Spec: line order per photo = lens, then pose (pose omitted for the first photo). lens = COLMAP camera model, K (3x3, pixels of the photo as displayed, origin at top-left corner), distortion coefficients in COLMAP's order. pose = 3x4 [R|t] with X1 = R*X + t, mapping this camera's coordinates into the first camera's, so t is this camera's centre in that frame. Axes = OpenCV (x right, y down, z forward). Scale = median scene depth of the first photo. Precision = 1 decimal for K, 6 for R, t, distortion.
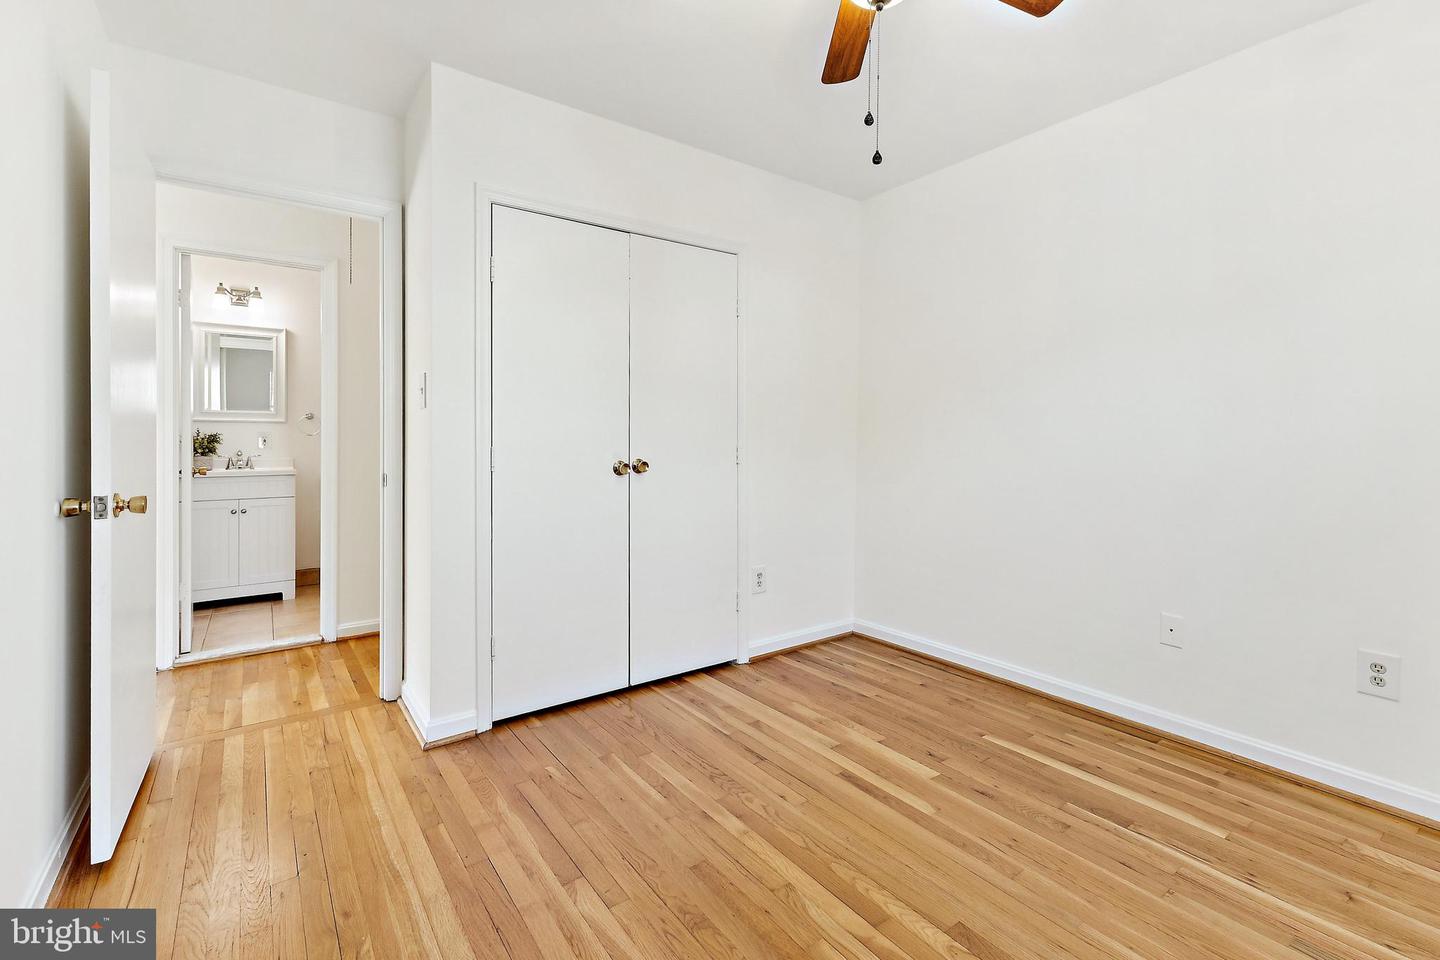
lens RADIAL K [[627.6, 0, 731.9], [0, 627.6, 455.3], [0, 0, 1]] dist [-0.001826, -0.000118]
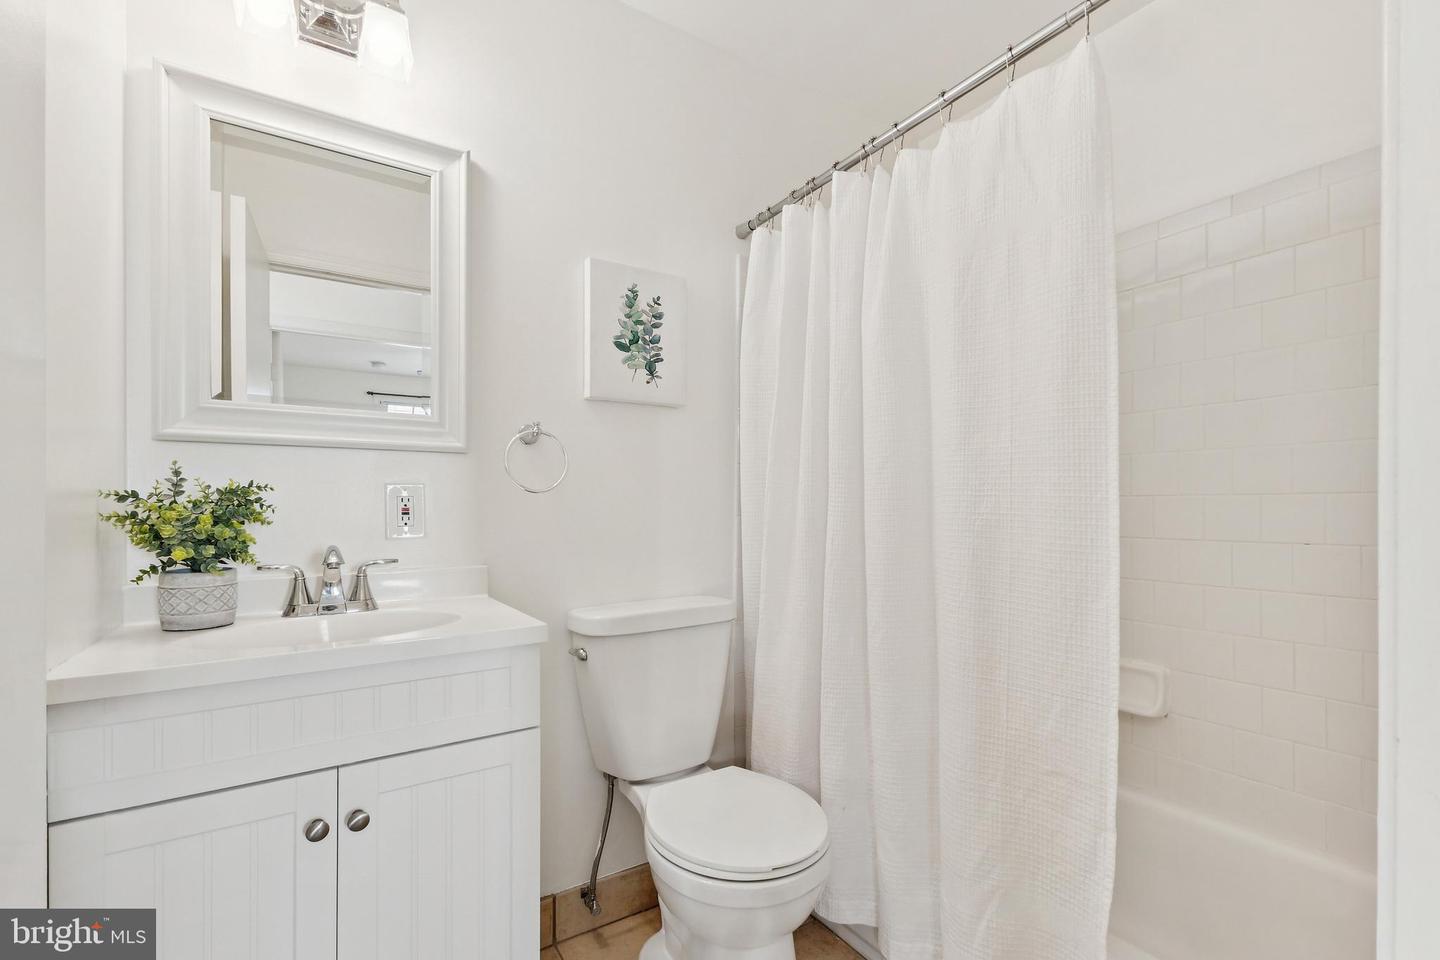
lens RADIAL K [[627.6, 0, 734.0], [0, 627.6, 516.5], [0, 0, 1]] dist [-0.001826, -0.000118]
pose [[0.998443, -0.006444, -0.055411, -0.595047], [0.005938, 0.999939, -0.009302, -0.017508], [0.055468, 0.008959, 0.998420, 0.736783]]
